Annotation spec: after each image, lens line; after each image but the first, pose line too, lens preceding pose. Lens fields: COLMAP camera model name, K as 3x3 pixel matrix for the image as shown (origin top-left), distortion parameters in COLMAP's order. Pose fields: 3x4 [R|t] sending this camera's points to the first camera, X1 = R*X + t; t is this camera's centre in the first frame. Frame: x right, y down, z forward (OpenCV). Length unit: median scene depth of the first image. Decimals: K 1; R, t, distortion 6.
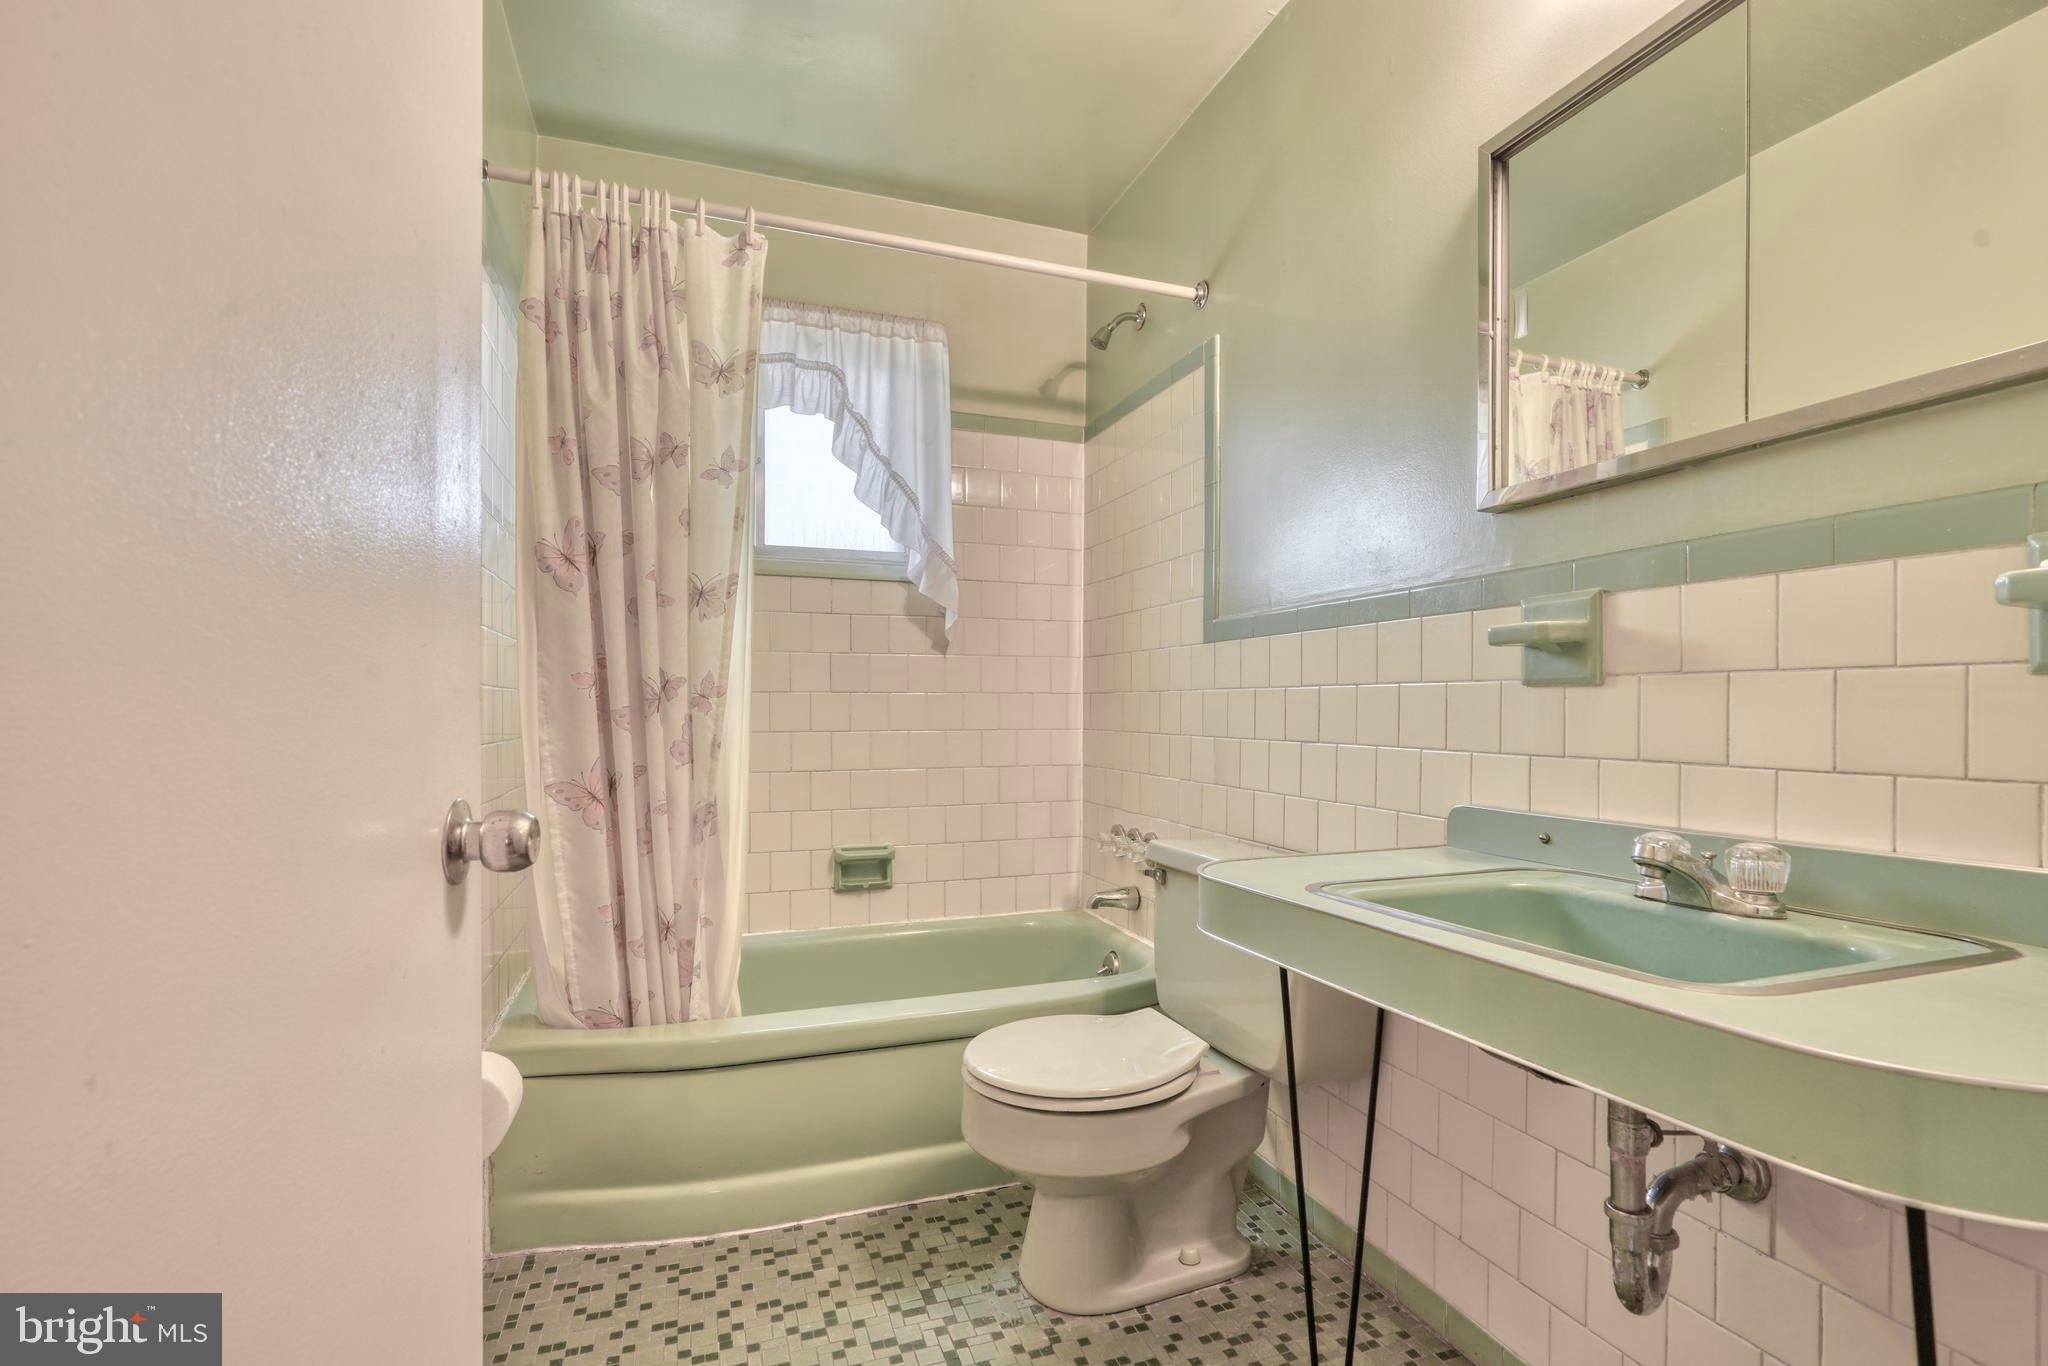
lens RADIAL K [[940.7, 0, 1012.0], [0, 940.7, 676.1], [0, 0, 1]] dist [-0.010520, 0.000566]
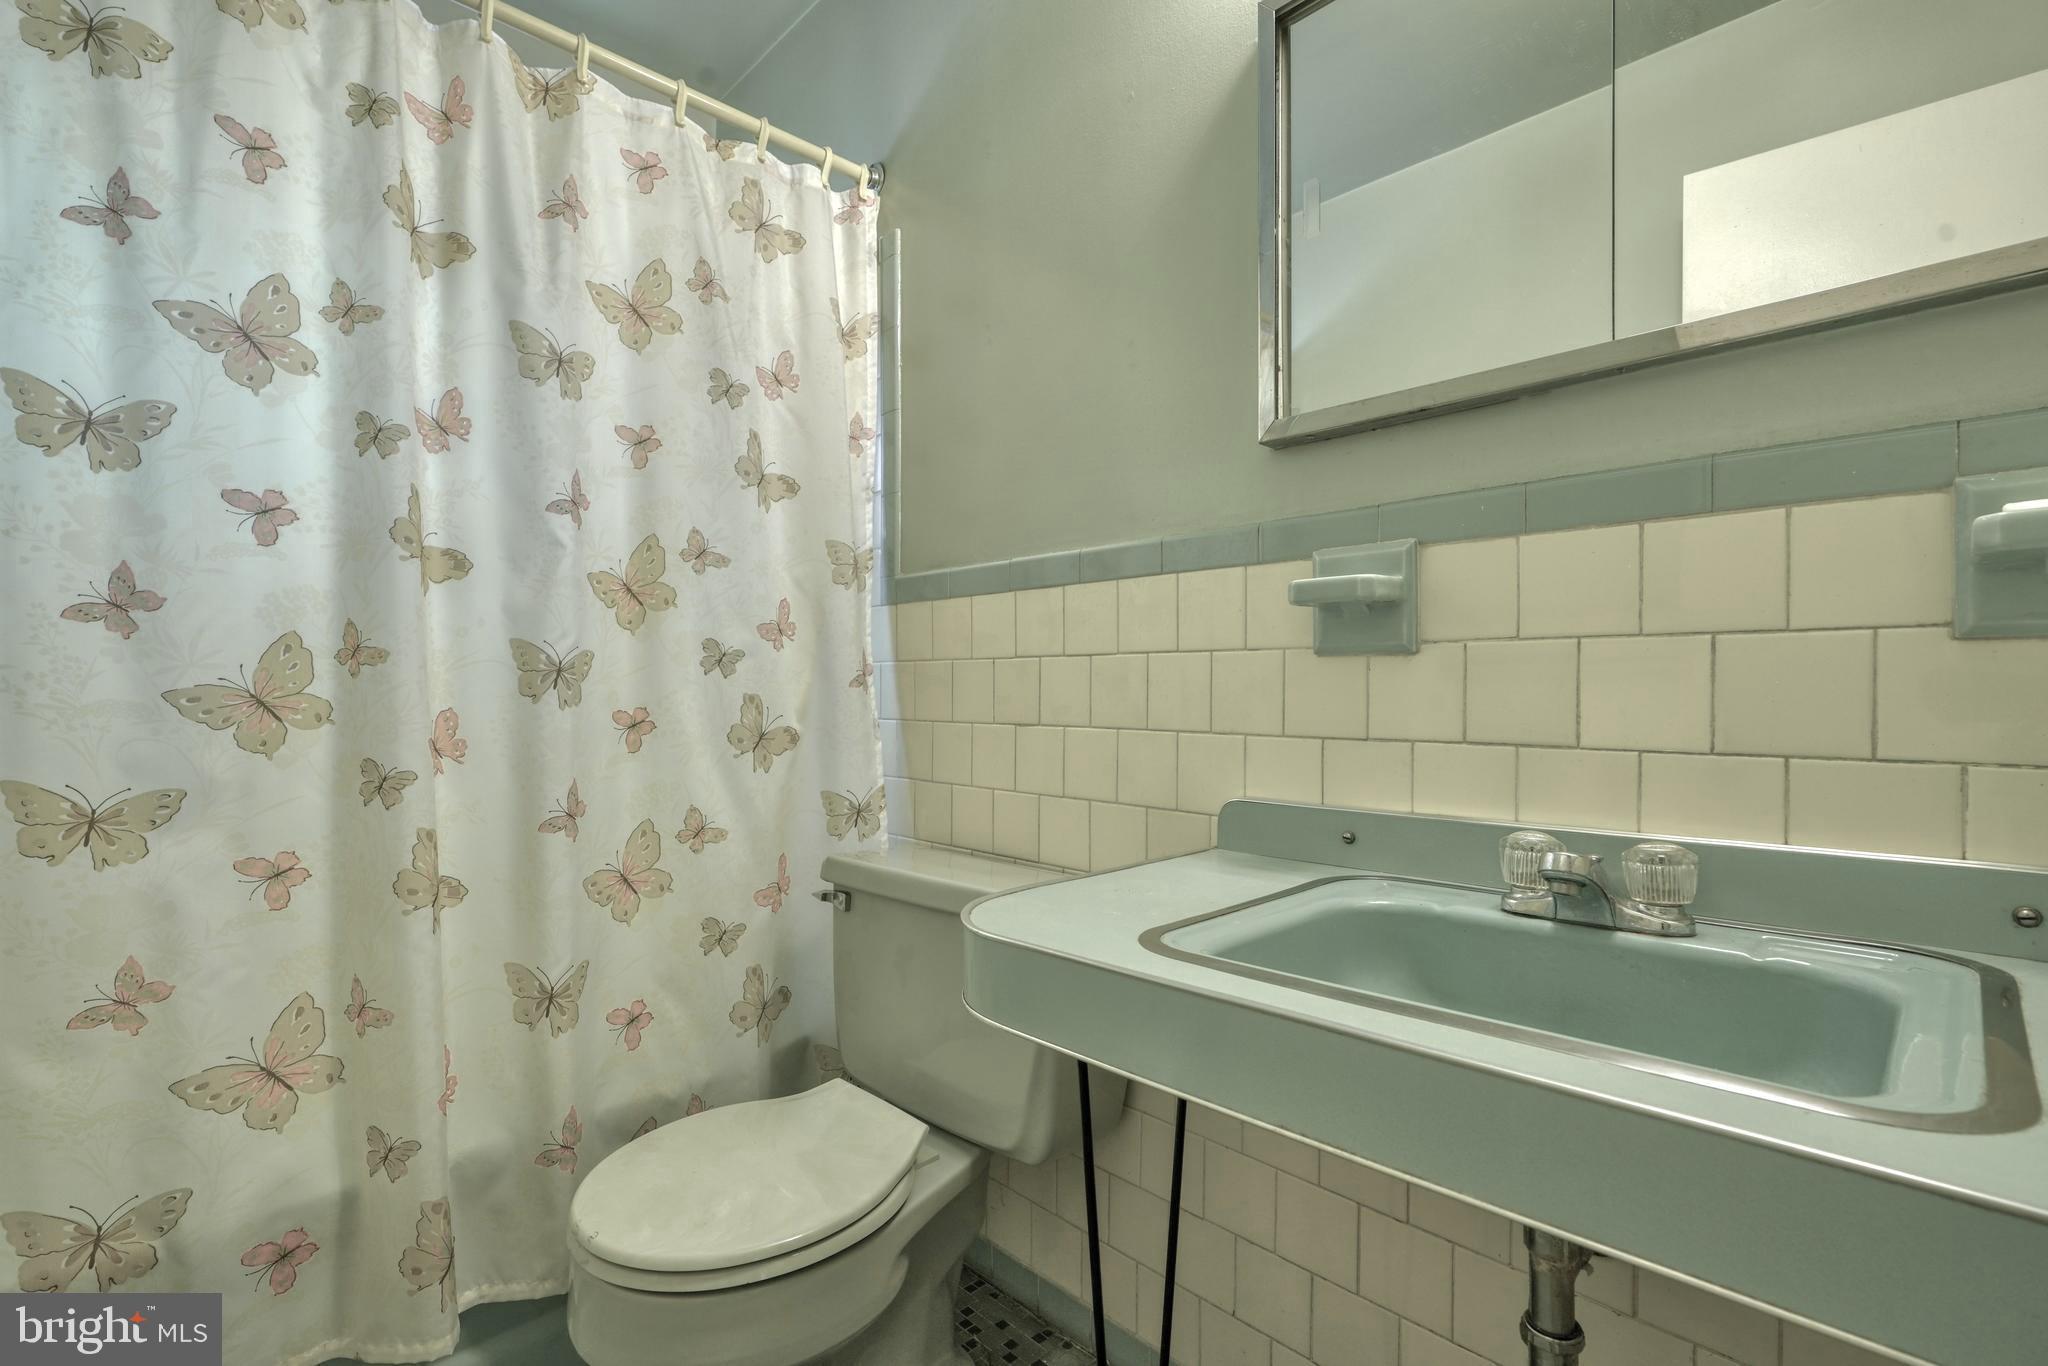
lens RADIAL K [[926.7, 0, 1030.6], [0, 926.7, 695.8], [0, 0, 1]] dist [-0.014498, 0.006901]
pose [[0.906556, -0.005286, 0.422052, -0.038068], [-0.012494, 0.999147, 0.039350, 0.019802], [-0.421900, -0.040946, 0.905717, 0.414062]]
